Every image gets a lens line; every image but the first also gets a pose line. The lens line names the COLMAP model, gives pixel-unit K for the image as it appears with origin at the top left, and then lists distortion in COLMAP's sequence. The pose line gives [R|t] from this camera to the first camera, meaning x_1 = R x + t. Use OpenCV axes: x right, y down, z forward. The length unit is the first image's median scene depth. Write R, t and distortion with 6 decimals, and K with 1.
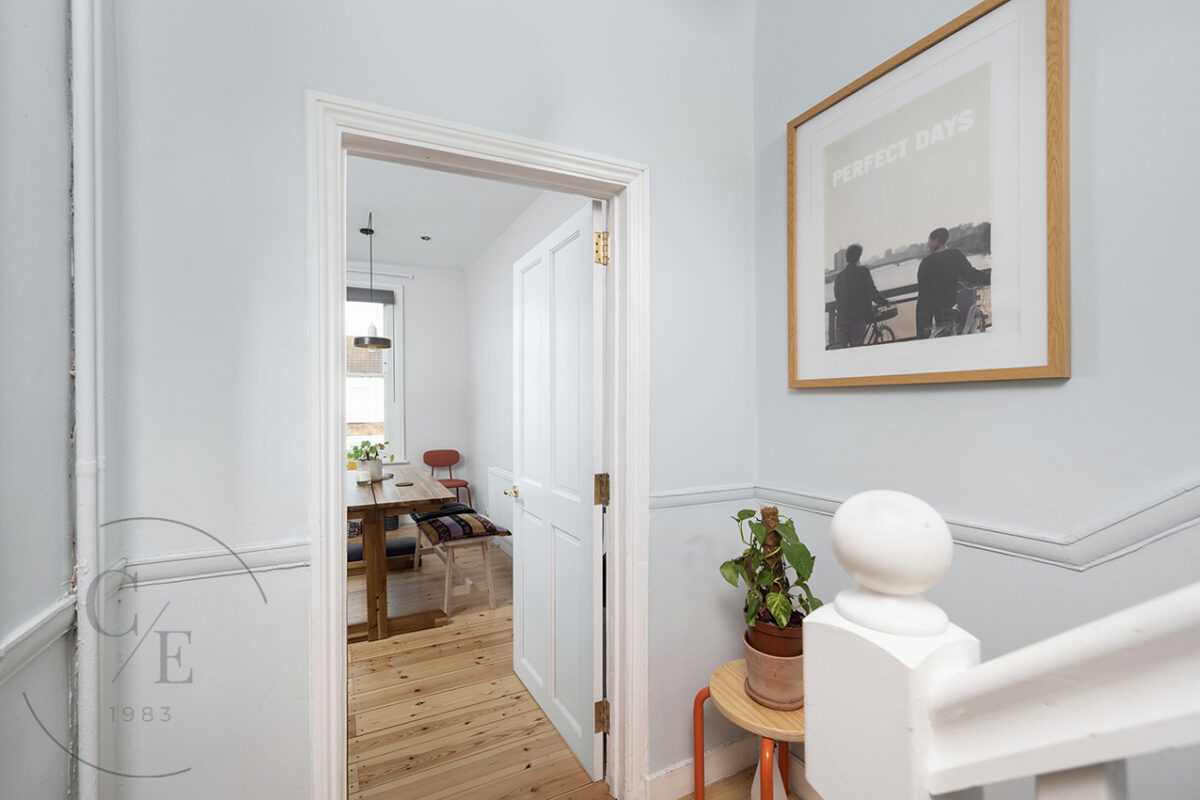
lens RADIAL K [[486.6, 0, 599.7], [0, 486.6, 403.9], [0, 0, 1]] dist [0.000673, 0.000101]
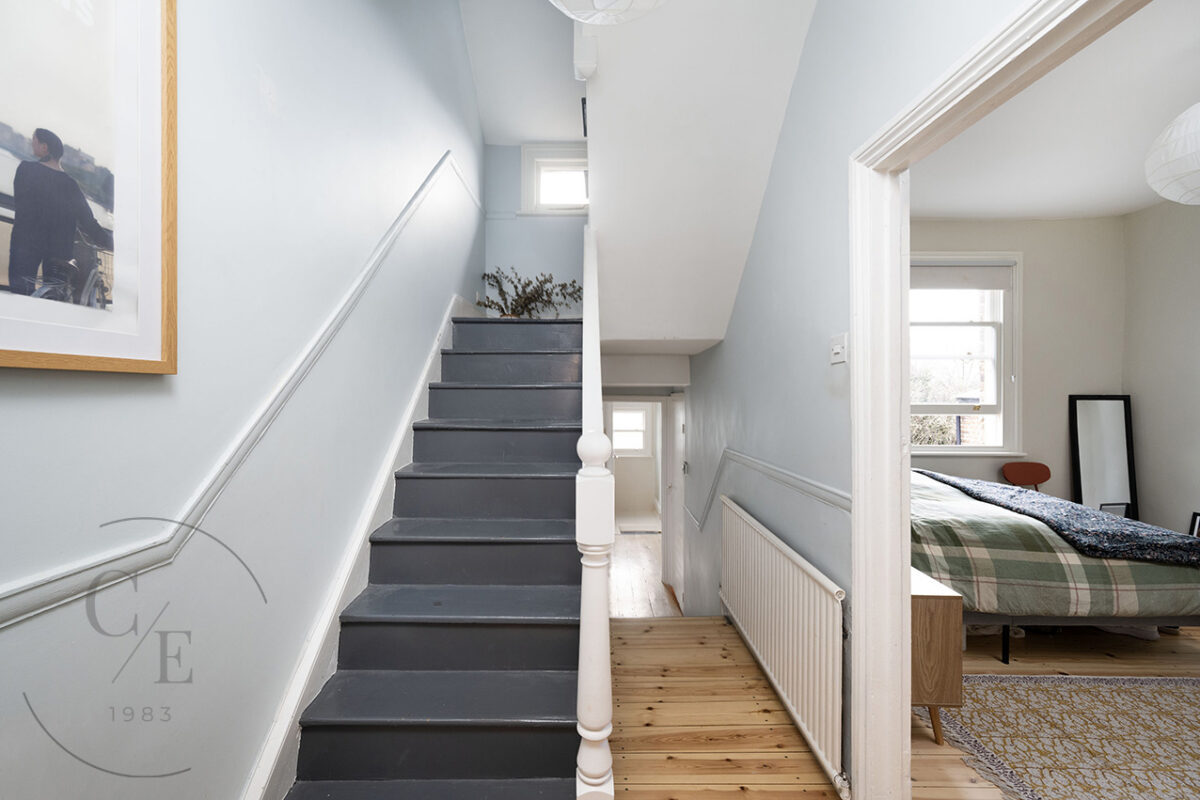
lens RADIAL K [[486.6, 0, 601.3], [0, 486.6, 395.2], [0, 0, 1]] dist [0.000673, 0.000101]
pose [[-0.890102, 0.009907, 0.455654, -0.255923], [0.012463, 0.999919, 0.002605, -0.002923], [-0.455591, 0.007997, -0.890153, 1.301696]]
